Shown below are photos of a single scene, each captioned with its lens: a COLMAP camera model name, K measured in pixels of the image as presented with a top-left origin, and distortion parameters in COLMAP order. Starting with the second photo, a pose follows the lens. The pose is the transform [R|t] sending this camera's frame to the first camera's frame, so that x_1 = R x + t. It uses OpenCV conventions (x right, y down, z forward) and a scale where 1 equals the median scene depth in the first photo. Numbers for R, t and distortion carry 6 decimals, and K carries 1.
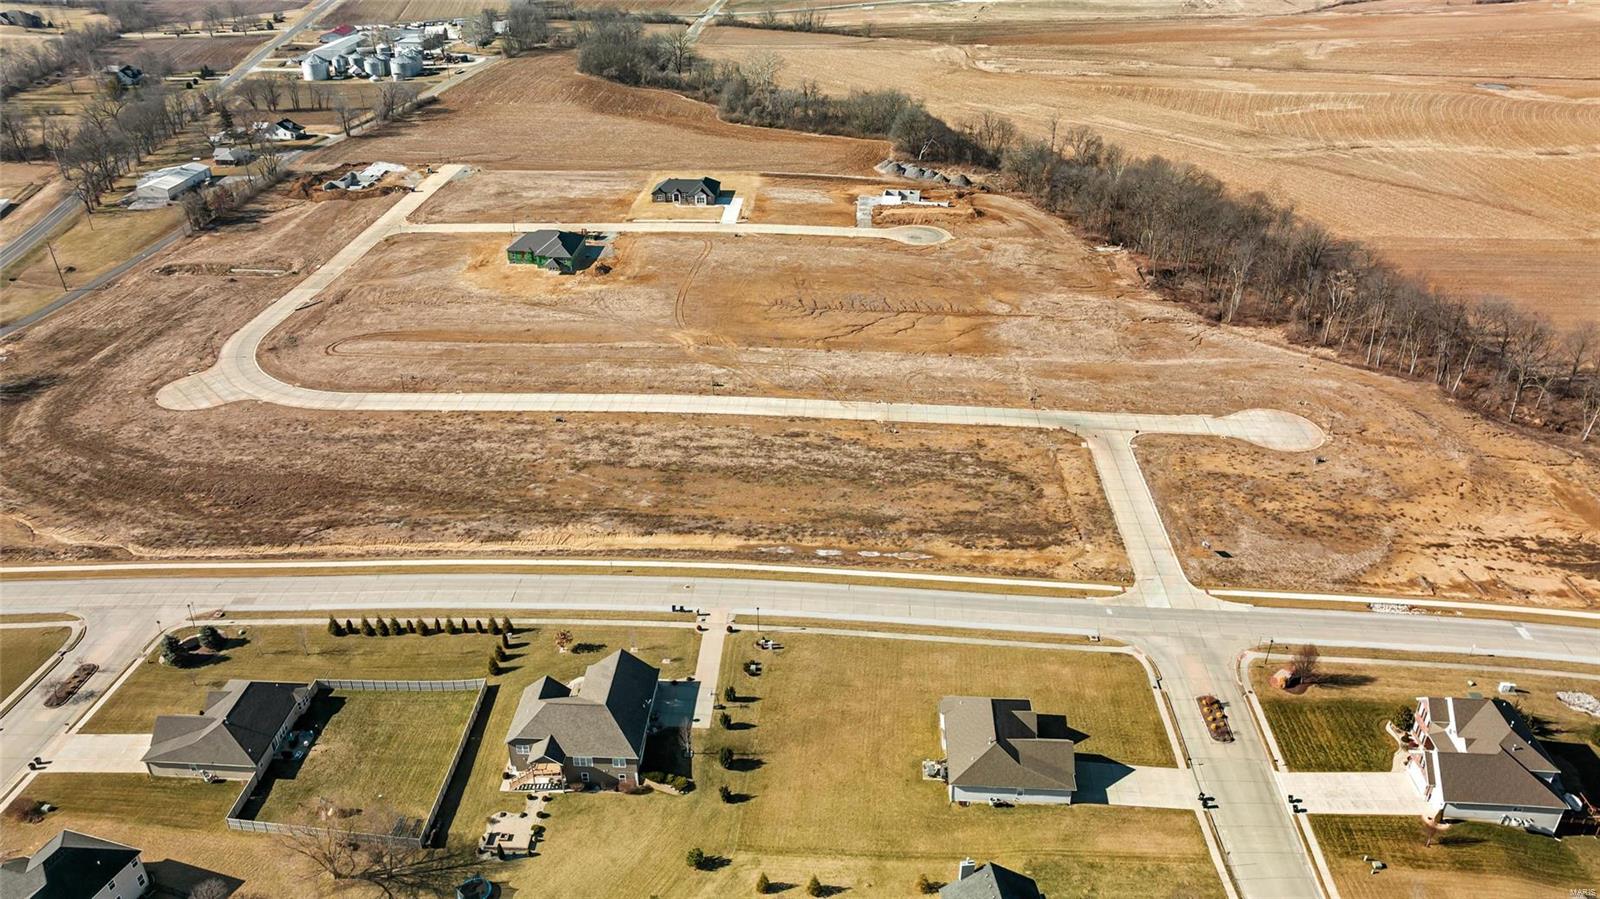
lens RADIAL K [[1172.7, 0, 800.0], [0, 1172.7, 449.5], [0, 0, 1]] dist [-0.037414, 0.044755]
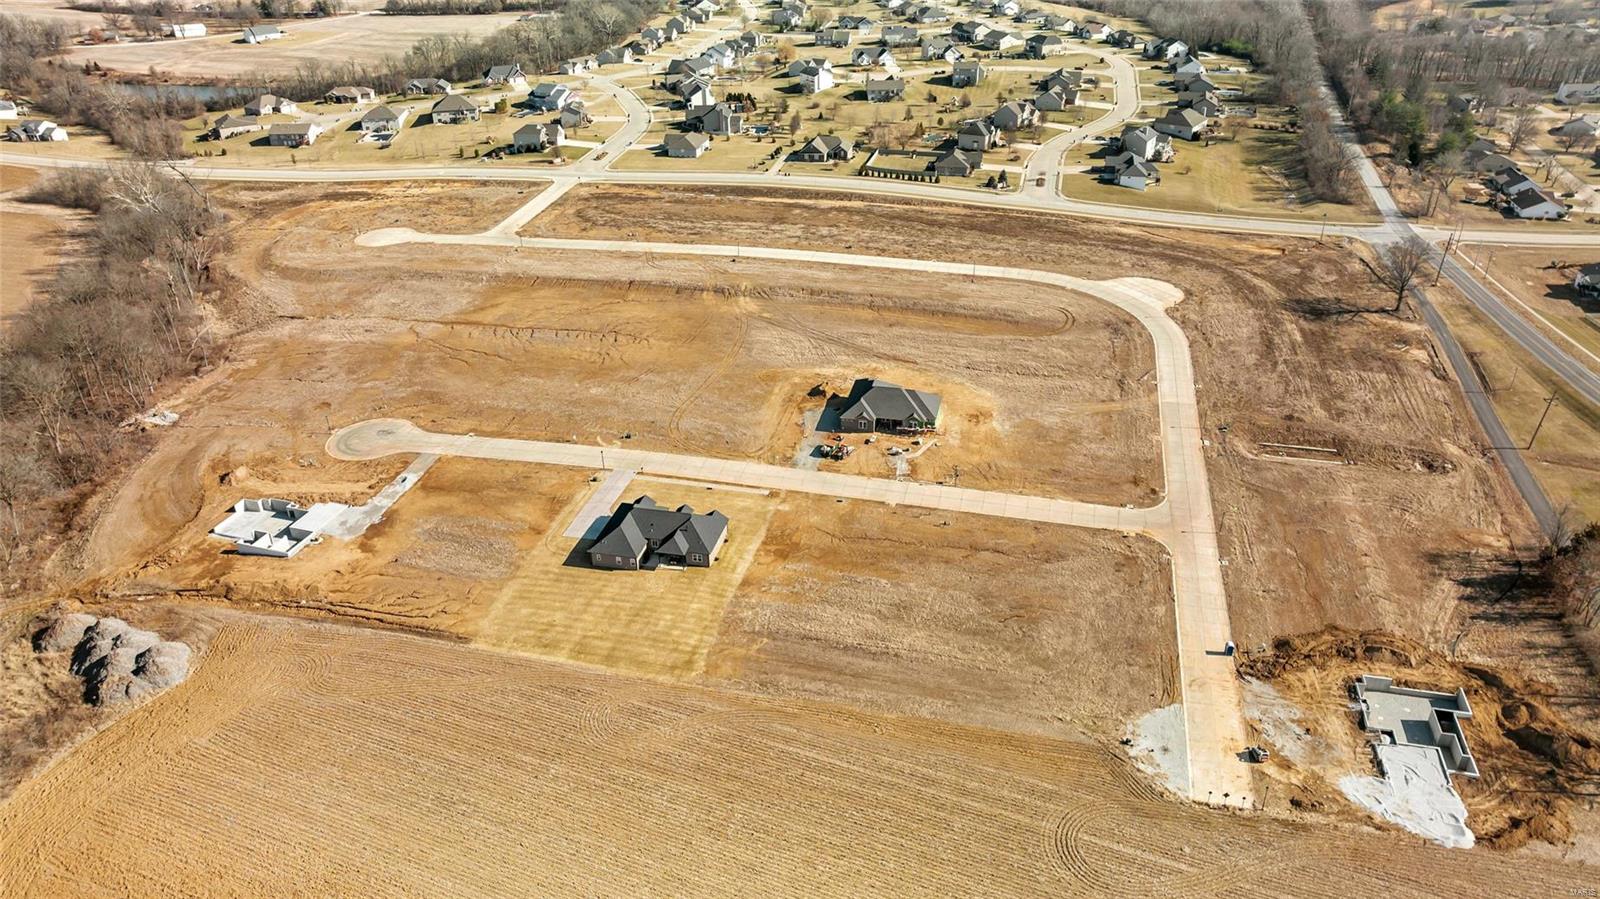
lens RADIAL K [[1137.8, 0, 798.3], [0, 1137.8, 449.7], [0, 0, 1]] dist [-0.028662, 0.024214]
pose [[-0.985743, -0.066167, 0.154702, -0.358512], [0.095412, 0.537499, 0.837849, -1.017870], [-0.138590, 0.840664, -0.523523, 1.859392]]
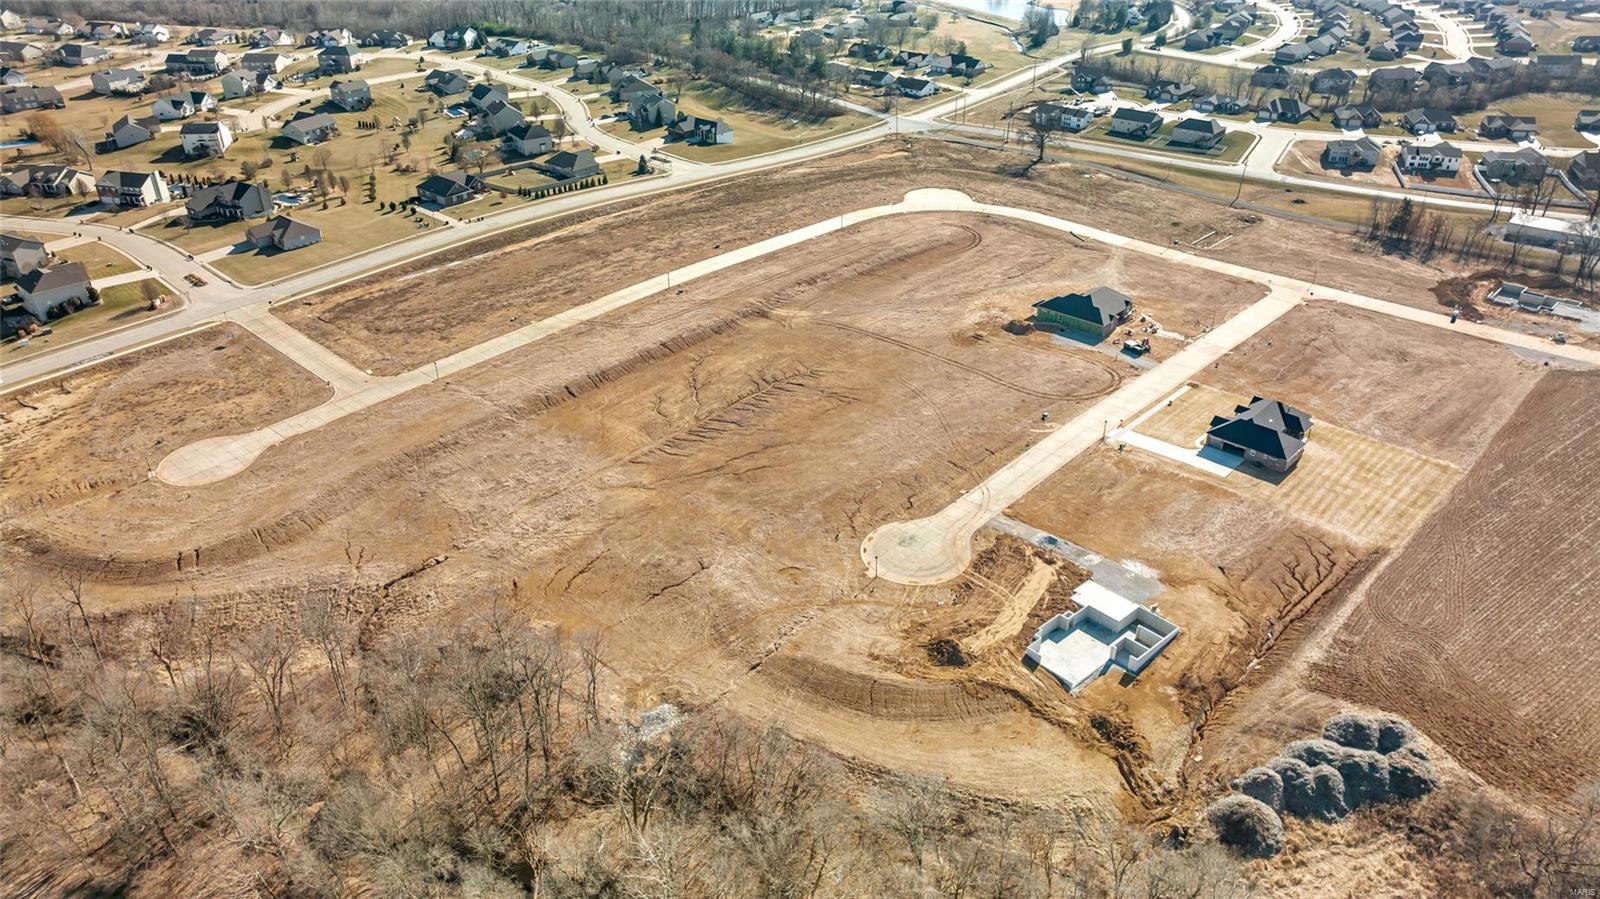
lens RADIAL K [[1137.8, 0, 798.3], [0, 1137.8, 449.7], [0, 0, 1]] dist [-0.028662, 0.024214]
pose [[-0.638258, 0.389216, -0.664182, 0.683783], [-0.361077, 0.610623, 0.704814, -0.818097], [0.679890, 0.689674, -0.249198, 1.492257]]
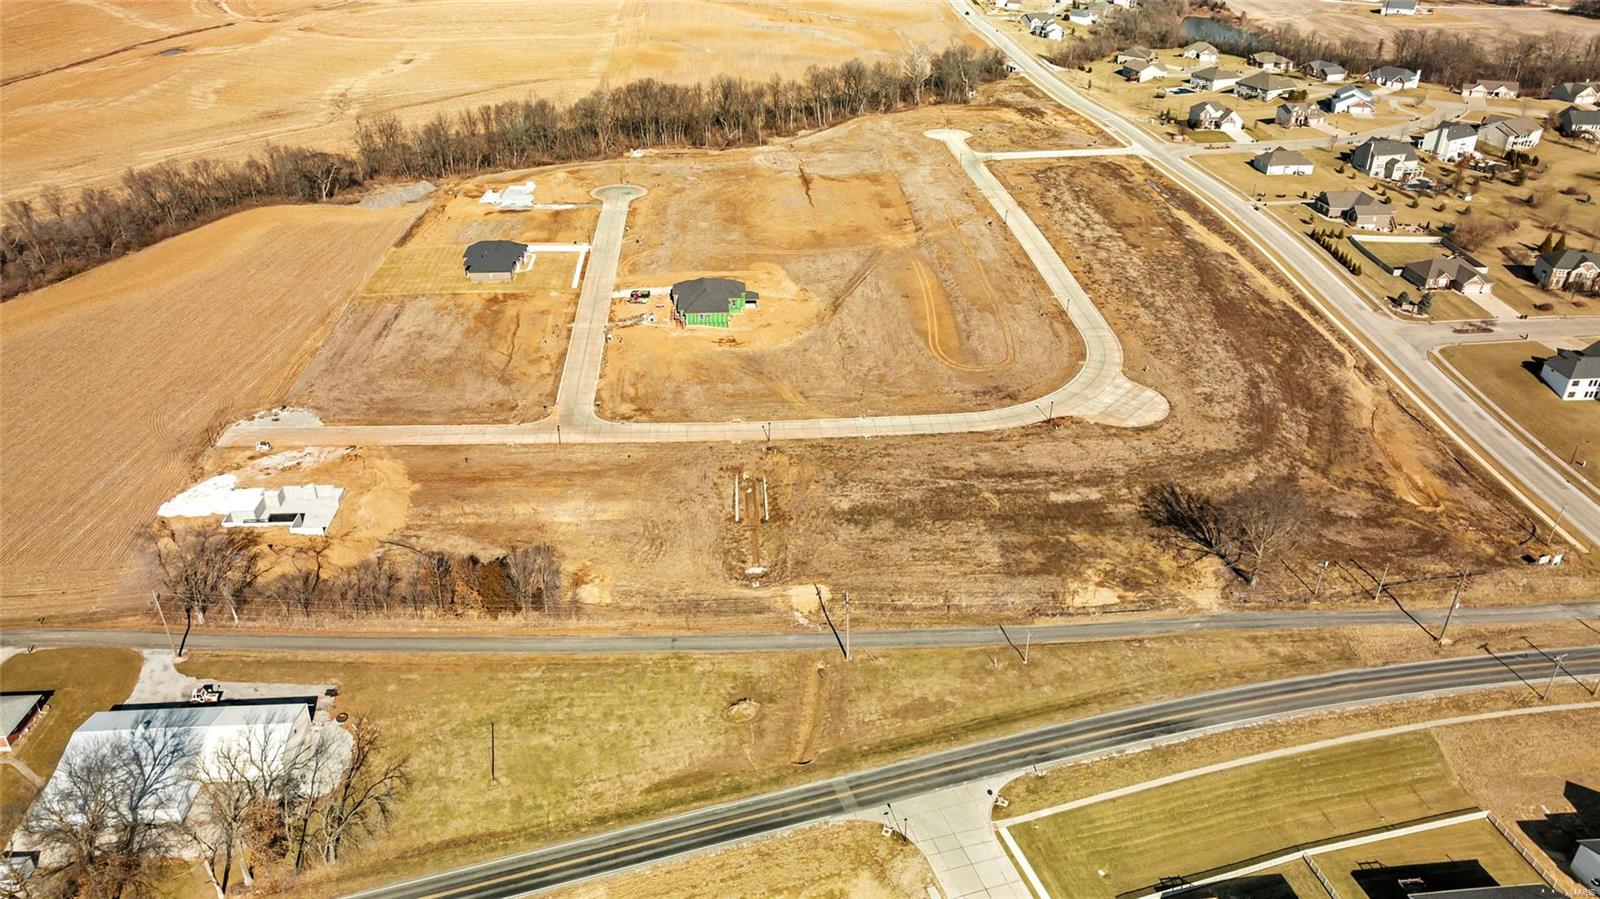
lens RADIAL K [[1160.5, 0, 798.2], [0, 1160.5, 449.5], [0, 0, 1]] dist [-0.028735, 0.020964]
pose [[-0.130450, -0.483728, 0.865442, -1.363912], [0.471023, 0.737864, 0.483418, -0.631167], [-0.872422, 0.470706, 0.131593, 1.155510]]
